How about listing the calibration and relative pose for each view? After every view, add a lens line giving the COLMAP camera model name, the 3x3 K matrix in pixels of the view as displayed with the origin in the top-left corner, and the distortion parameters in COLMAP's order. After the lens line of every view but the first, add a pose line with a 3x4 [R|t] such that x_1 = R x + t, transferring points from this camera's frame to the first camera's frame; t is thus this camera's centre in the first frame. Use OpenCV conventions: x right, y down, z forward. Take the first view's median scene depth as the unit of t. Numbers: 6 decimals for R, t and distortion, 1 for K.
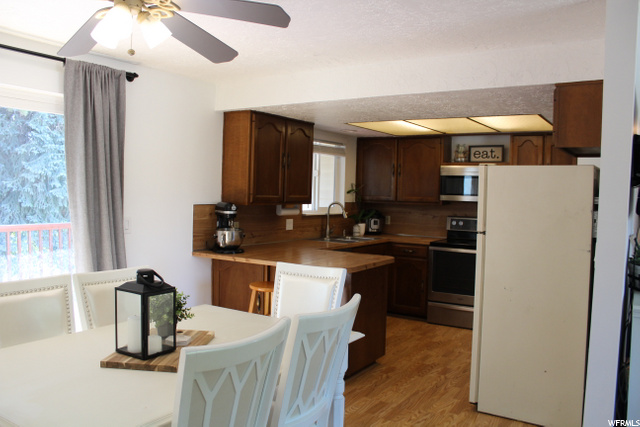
lens RADIAL K [[531.5, 0, 315.3], [0, 531.5, 213.7], [0, 0, 1]] dist [-0.163817, 0.146215]
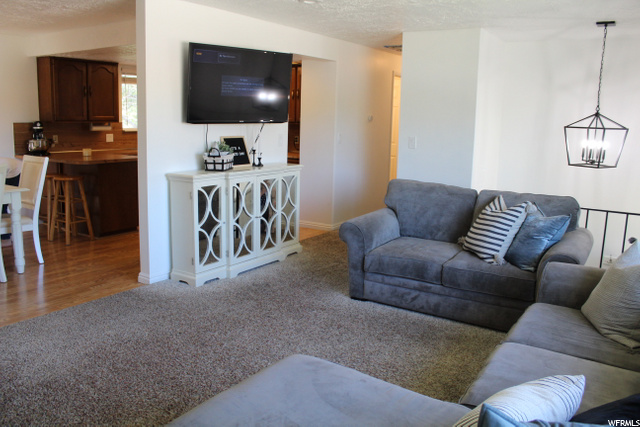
lens RADIAL K [[531.5, 0, 315.3], [0, 531.5, 213.7], [0, 0, 1]] dist [-0.163817, 0.146215]
pose [[0.999926, 0.000144, -0.012129, 0.589451], [0.001504, 0.990736, 0.135790, 0.039464], [0.012036, -0.135799, 0.990663, -0.403890]]
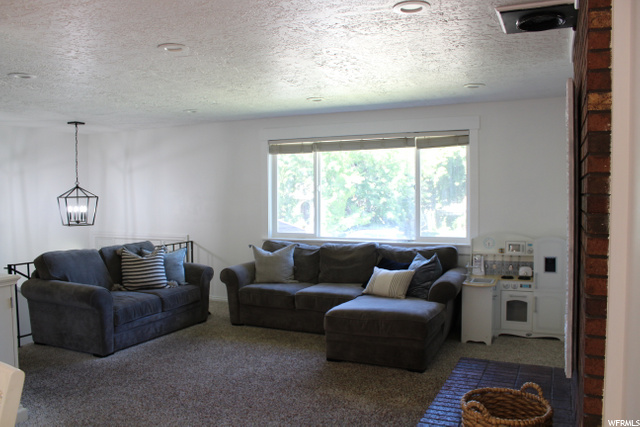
lens RADIAL K [[531.5, 0, 315.3], [0, 531.5, 213.7], [0, 0, 1]] dist [-0.163817, 0.146215]
pose [[-0.134716, -0.061610, 0.988967, -0.338761], [0.050835, 0.996321, 0.068993, -0.008890], [-0.989579, 0.059569, -0.131089, 0.179714]]
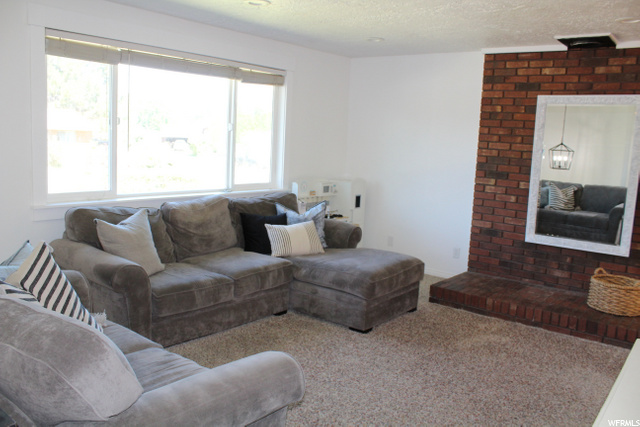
lens RADIAL K [[531.5, 0, 315.3], [0, 531.5, 213.7], [0, 0, 1]] dist [-0.163817, 0.146215]
pose [[-0.990822, -0.085805, 0.104443, 0.577762], [-0.065171, 0.980191, 0.187024, -0.011025], [-0.118422, 0.178501, -0.976787, 0.823051]]
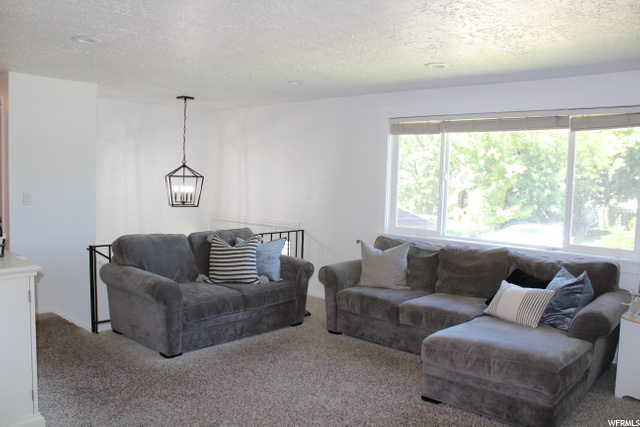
lens RADIAL K [[531.5, 0, 315.3], [0, 531.5, 213.7], [0, 0, 1]] dist [-0.163817, 0.146215]
pose [[0.166924, -0.088987, 0.981946, -0.140376], [0.021267, 0.996012, 0.086647, -0.004365], [-0.985740, 0.006420, 0.168150, 0.074138]]
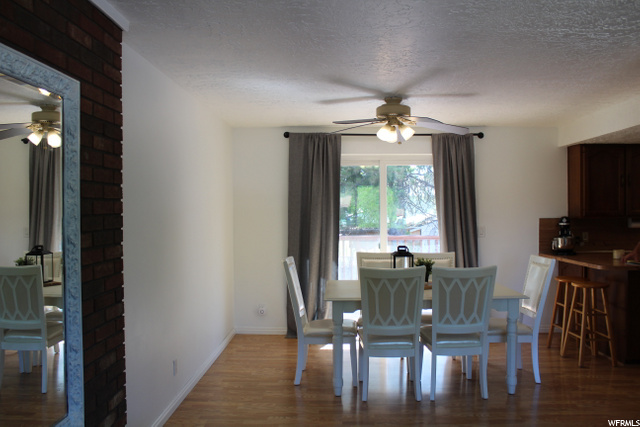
lens RADIAL K [[531.5, 0, 315.3], [0, 531.5, 213.7], [0, 0, 1]] dist [-0.163817, 0.146215]
pose [[0.525889, -0.022851, -0.850246, 0.566243], [-0.016787, 0.999165, -0.037236, 0.028192], [0.850388, 0.033855, 0.525066, -0.182187]]
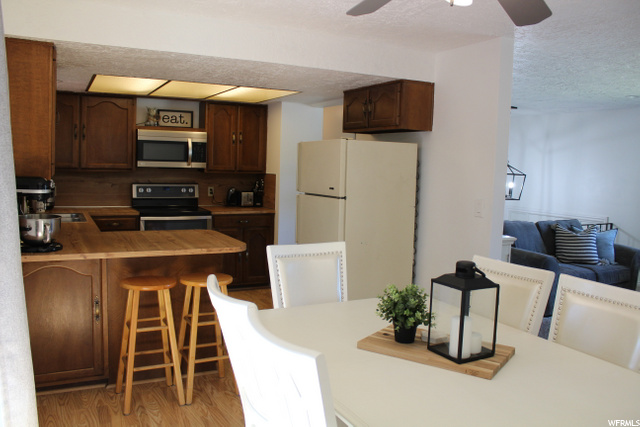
lens RADIAL K [[531.5, 0, 315.3], [0, 531.5, 213.7], [0, 0, 1]] dist [-0.163817, 0.146215]
pose [[0.499661, -0.087712, 0.861769, -0.526351], [0.019931, 0.995761, 0.089794, -0.024471], [-0.865992, -0.027691, 0.499291, 0.341431]]
